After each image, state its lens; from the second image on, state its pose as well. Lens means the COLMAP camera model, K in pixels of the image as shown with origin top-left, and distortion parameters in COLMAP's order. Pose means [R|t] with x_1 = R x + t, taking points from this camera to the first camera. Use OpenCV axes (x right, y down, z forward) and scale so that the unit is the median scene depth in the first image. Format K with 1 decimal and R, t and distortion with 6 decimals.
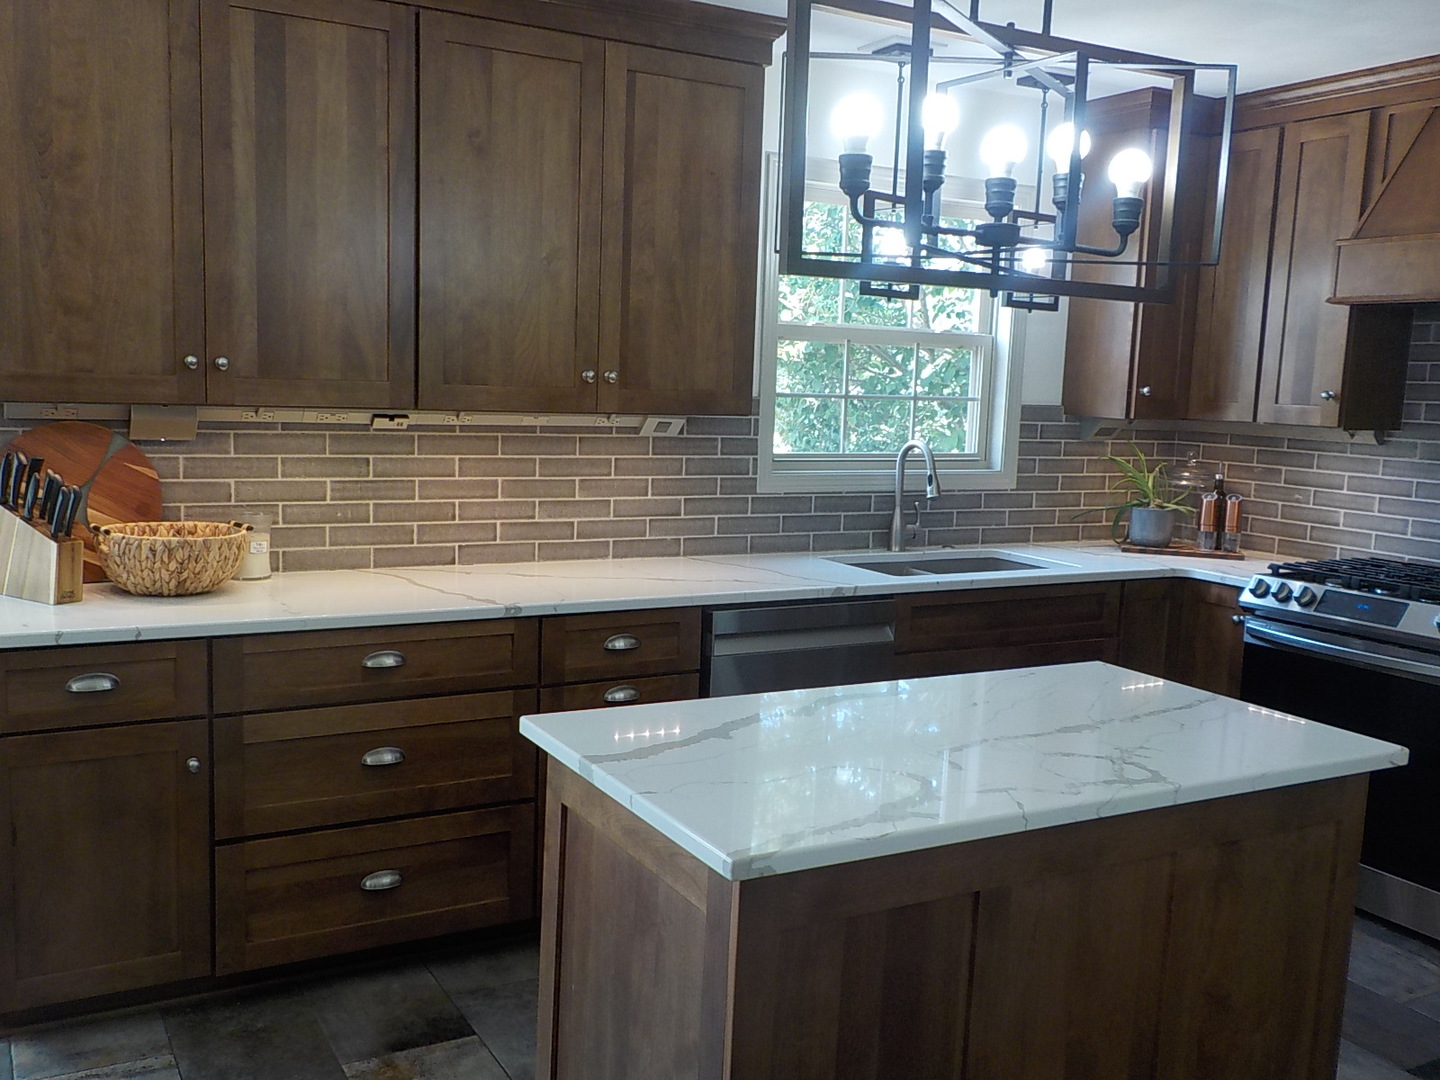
lens RADIAL K [[1311.9, 0, 718.4], [0, 1311.9, 539.1], [0, 0, 1]] dist [0.012965, 0.000000]
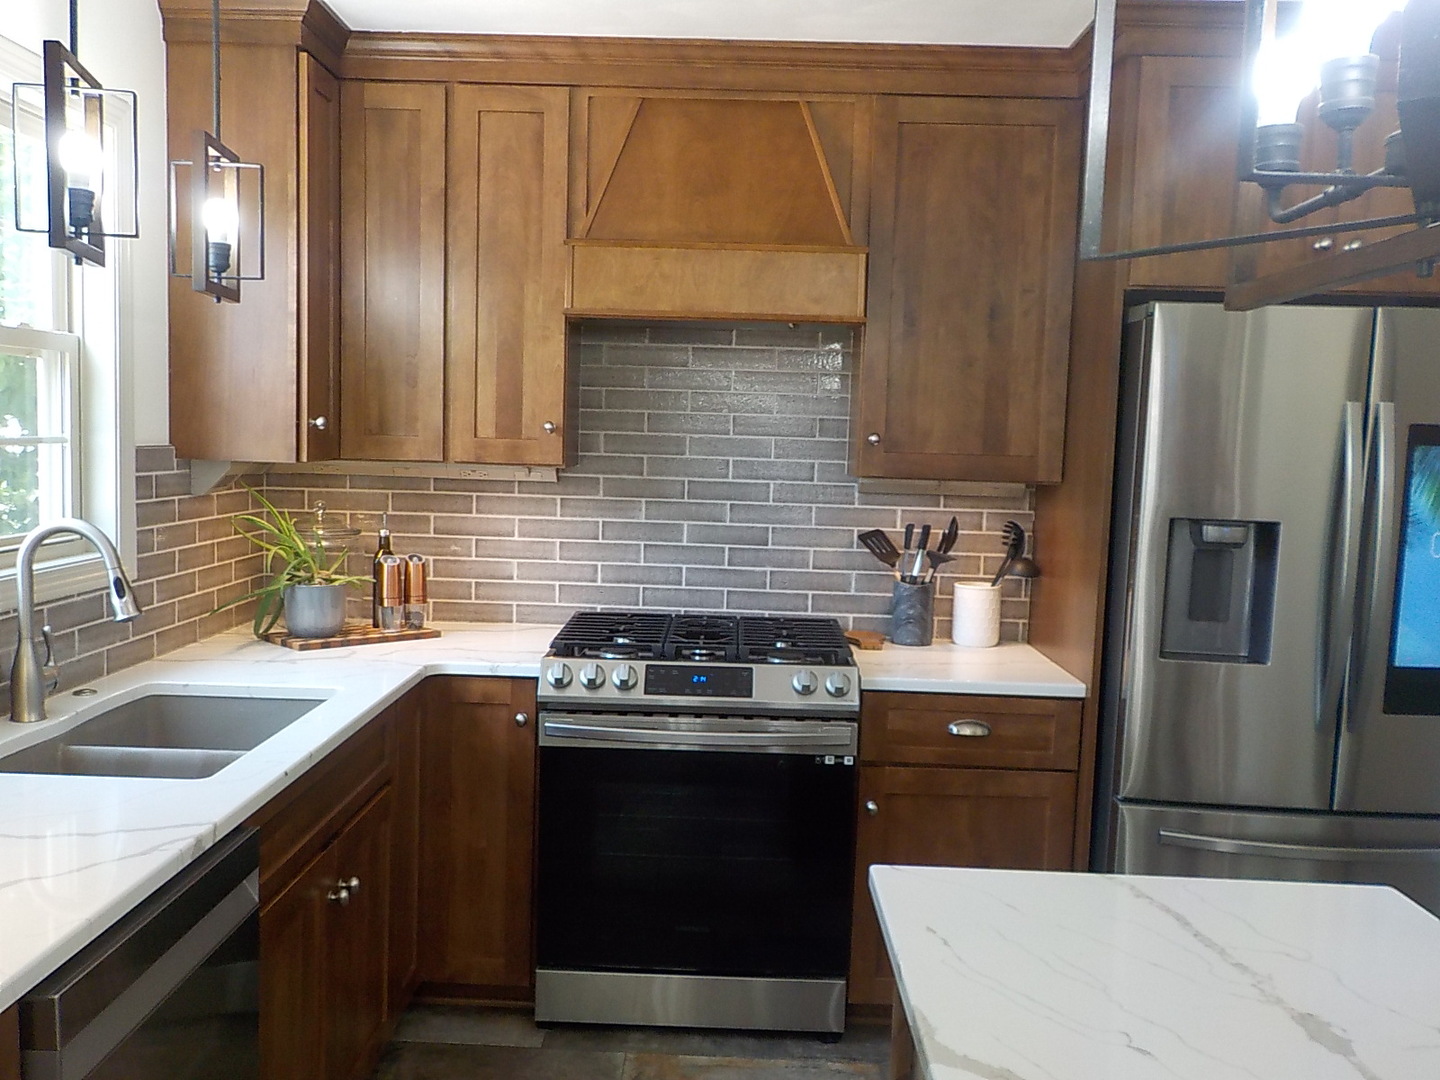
lens RADIAL K [[1311.9, 0, 716.9], [0, 1311.9, 549.8], [0, 0, 1]] dist [0.012965, 0.000000]
pose [[0.522856, -0.099270, 0.846621, -0.175587], [0.096316, 0.993715, 0.057035, -0.065891], [-0.846962, 0.051722, 0.529131, 0.454256]]
